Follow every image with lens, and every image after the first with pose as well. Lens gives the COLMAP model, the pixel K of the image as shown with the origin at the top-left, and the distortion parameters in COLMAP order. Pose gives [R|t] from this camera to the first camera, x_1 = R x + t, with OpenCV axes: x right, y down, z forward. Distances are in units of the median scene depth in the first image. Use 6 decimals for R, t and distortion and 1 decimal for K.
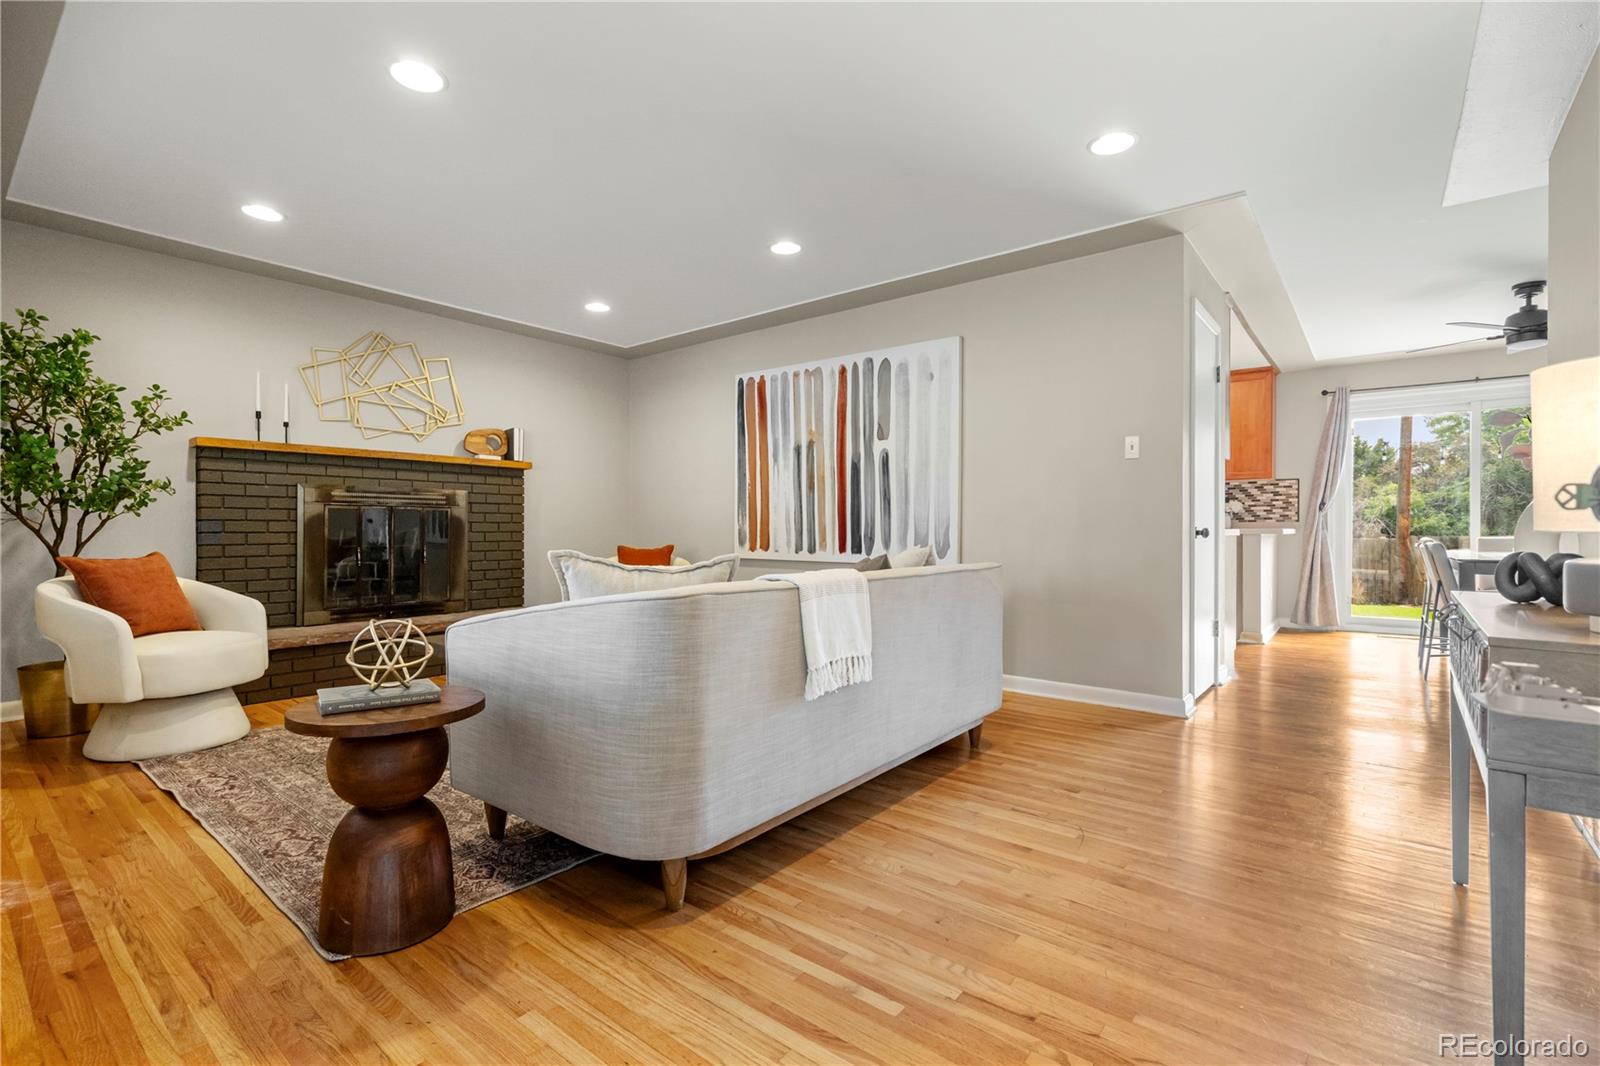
lens RADIAL K [[731.1, 0, 796.9], [0, 731.1, 536.6], [0, 0, 1]] dist [-0.014738, 0.011334]
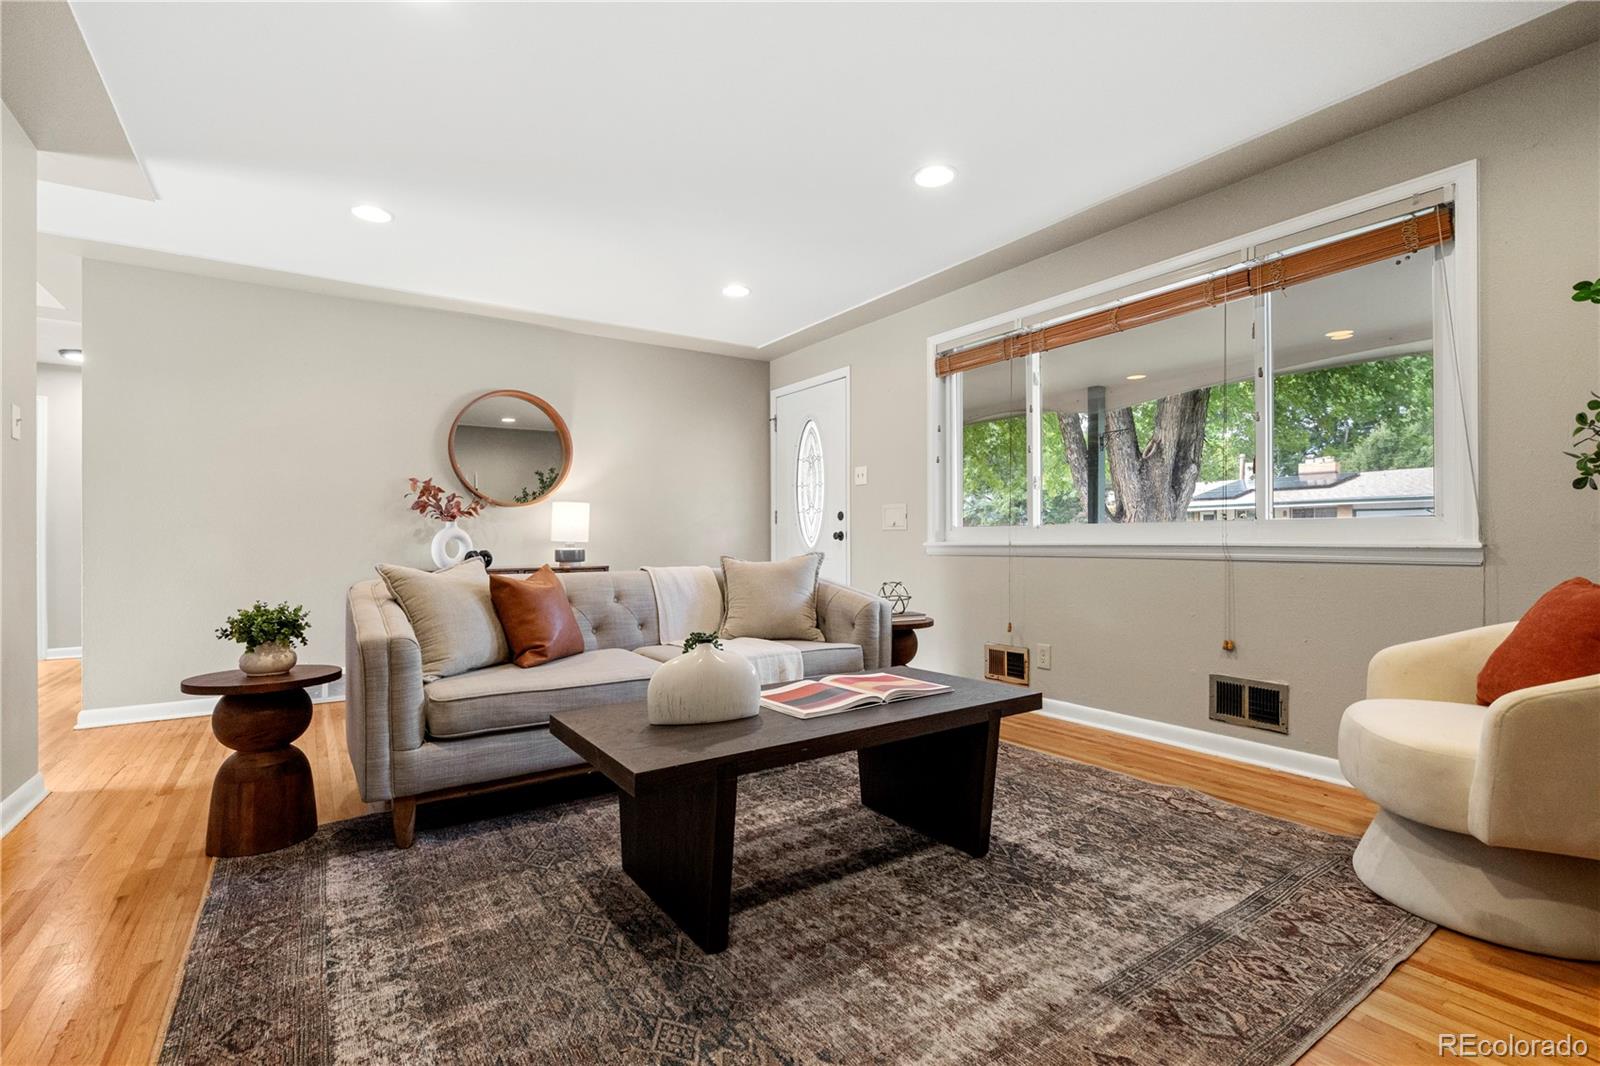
lens RADIAL K [[731.1, 0, 796.9], [0, 731.1, 536.6], [0, 0, 1]] dist [-0.014738, 0.011334]
pose [[-0.958371, 0.008218, 0.285407, -0.415101], [0.010950, 0.999908, 0.007978, -0.014948], [-0.285315, 0.010771, -0.958373, 1.430843]]
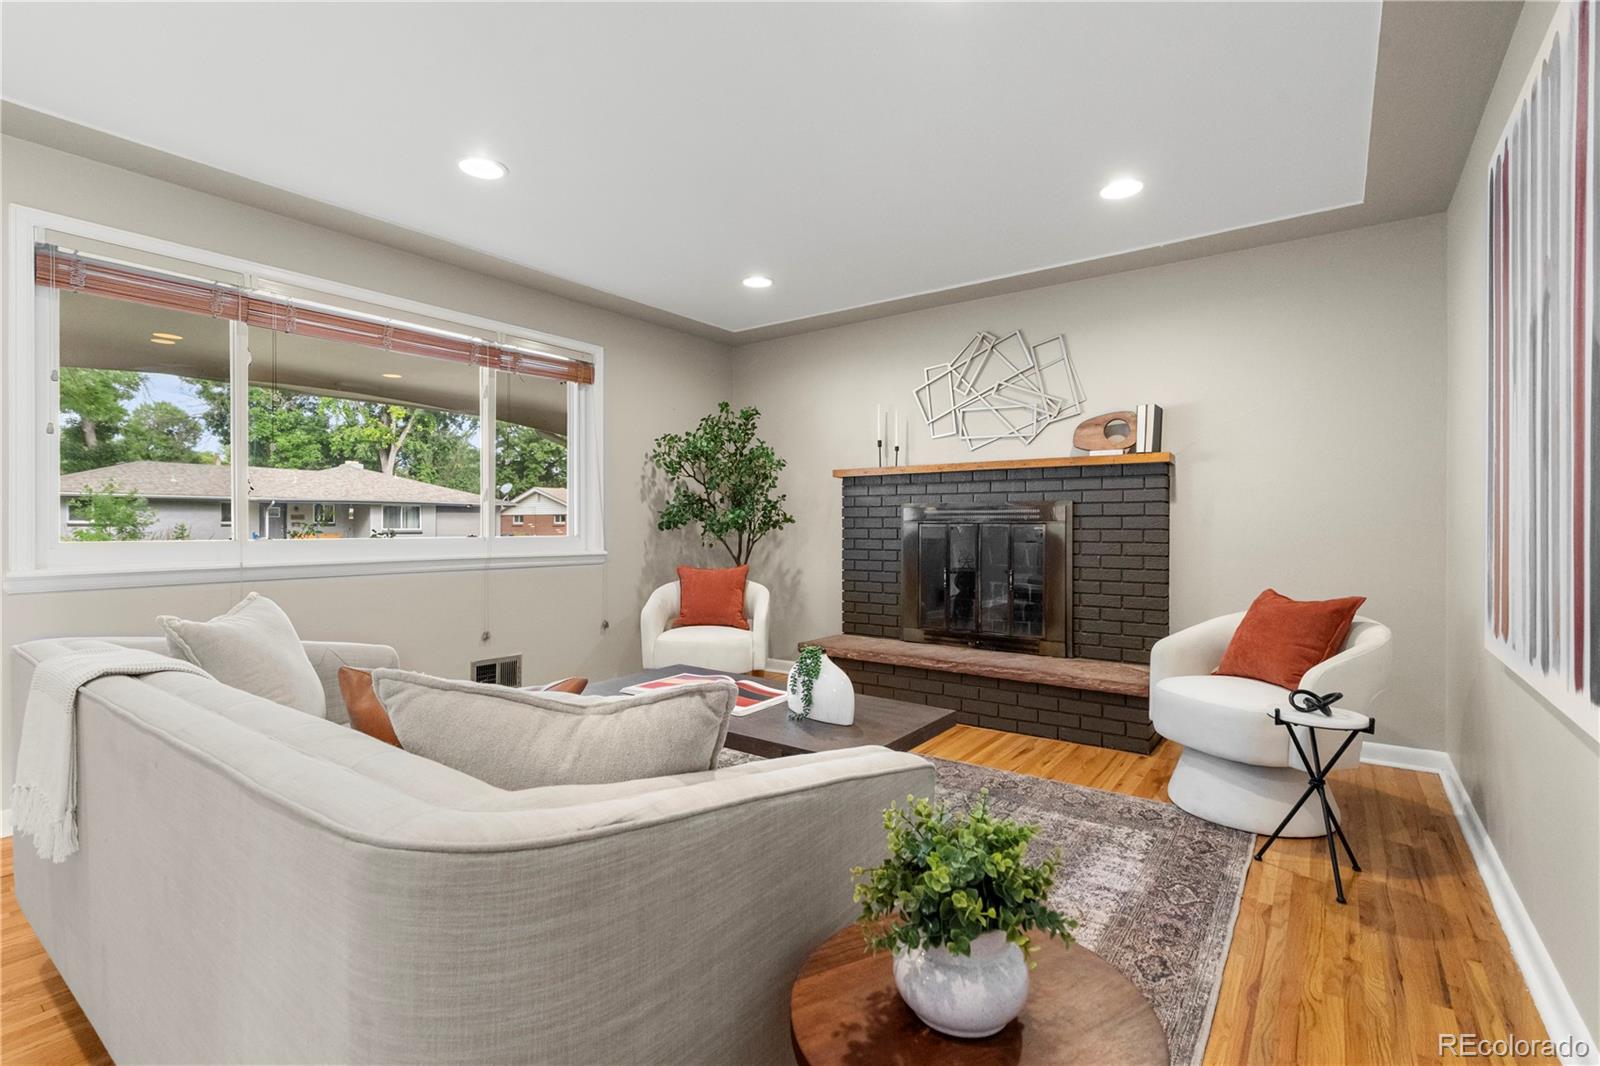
lens RADIAL K [[731.1, 0, 796.9], [0, 731.1, 536.6], [0, 0, 1]] dist [-0.014738, 0.011334]
pose [[0.055540, 0.010193, -0.998404, 0.406754], [-0.012989, 0.999871, 0.009485, -0.038429], [0.998372, 0.012442, 0.055665, 0.904069]]
